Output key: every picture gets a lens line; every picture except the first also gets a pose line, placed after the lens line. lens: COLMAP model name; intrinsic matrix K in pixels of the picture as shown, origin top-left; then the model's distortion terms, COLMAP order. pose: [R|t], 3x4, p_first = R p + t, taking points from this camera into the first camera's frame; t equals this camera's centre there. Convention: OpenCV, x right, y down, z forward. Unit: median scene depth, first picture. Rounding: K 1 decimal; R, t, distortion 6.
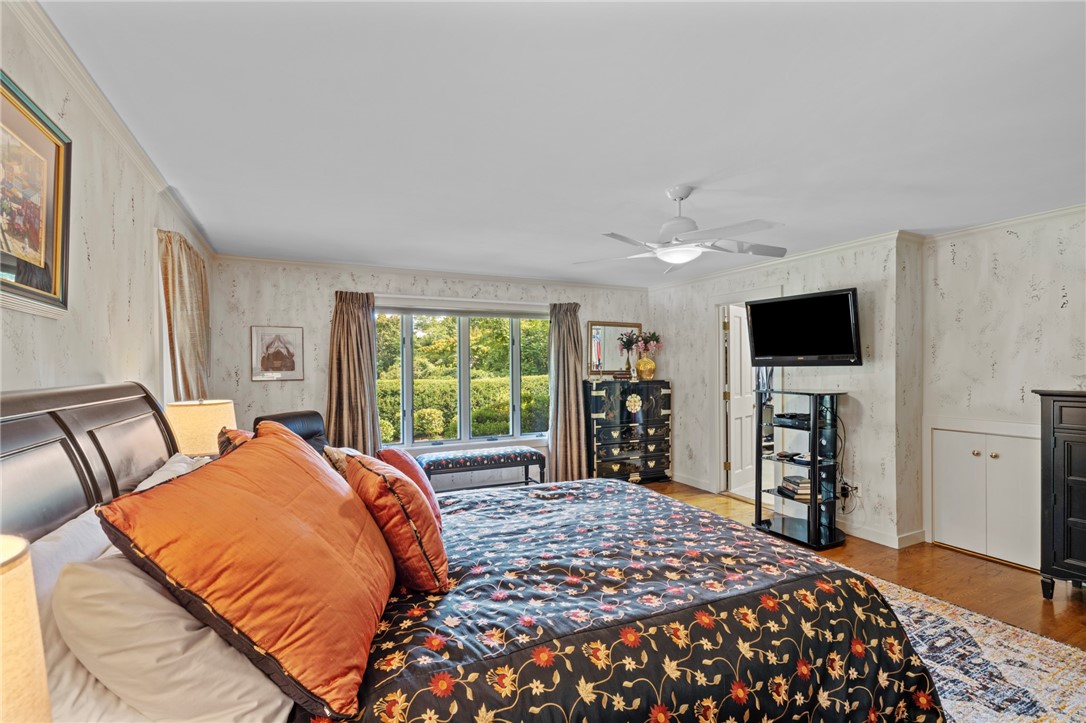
lens RADIAL K [[493.7, 0, 540.2], [0, 493.7, 369.3], [0, 0, 1]] dist [-0.005958, 0.001727]
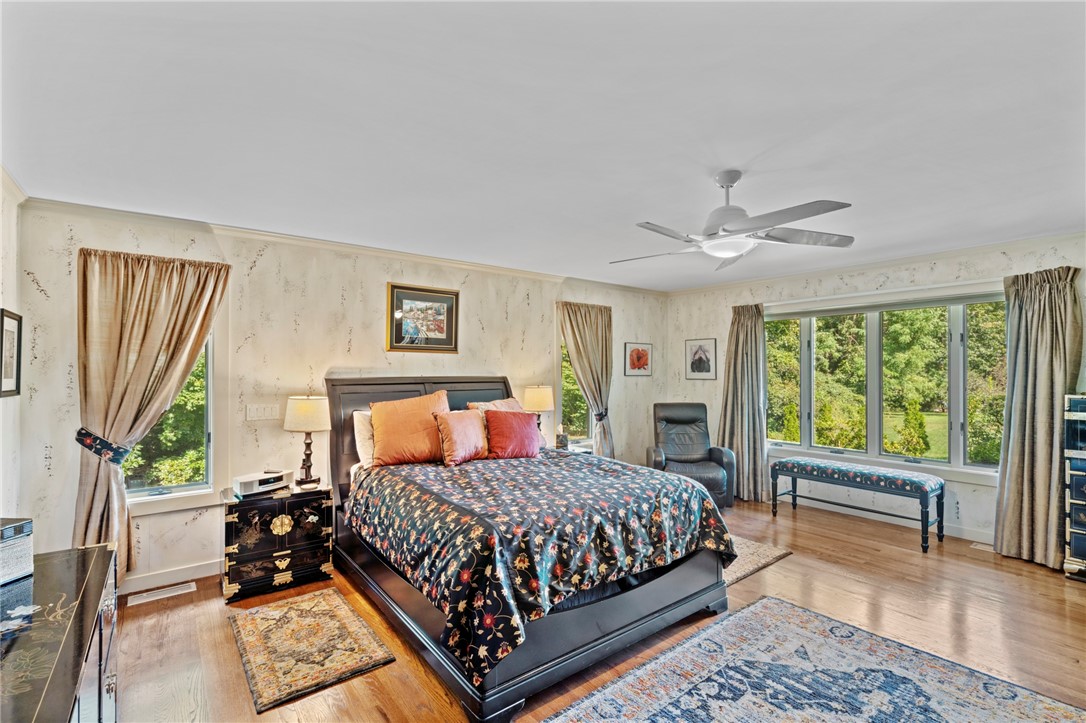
lens RADIAL K [[493.7, 0, 536.4], [0, 493.7, 364.6], [0, 0, 1]] dist [-0.005958, 0.001727]
pose [[0.205730, -0.004770, -0.978597, 0.674513], [-0.005162, 0.999969, -0.005960, -0.007619], [0.978595, 0.006278, 0.205699, 0.288103]]
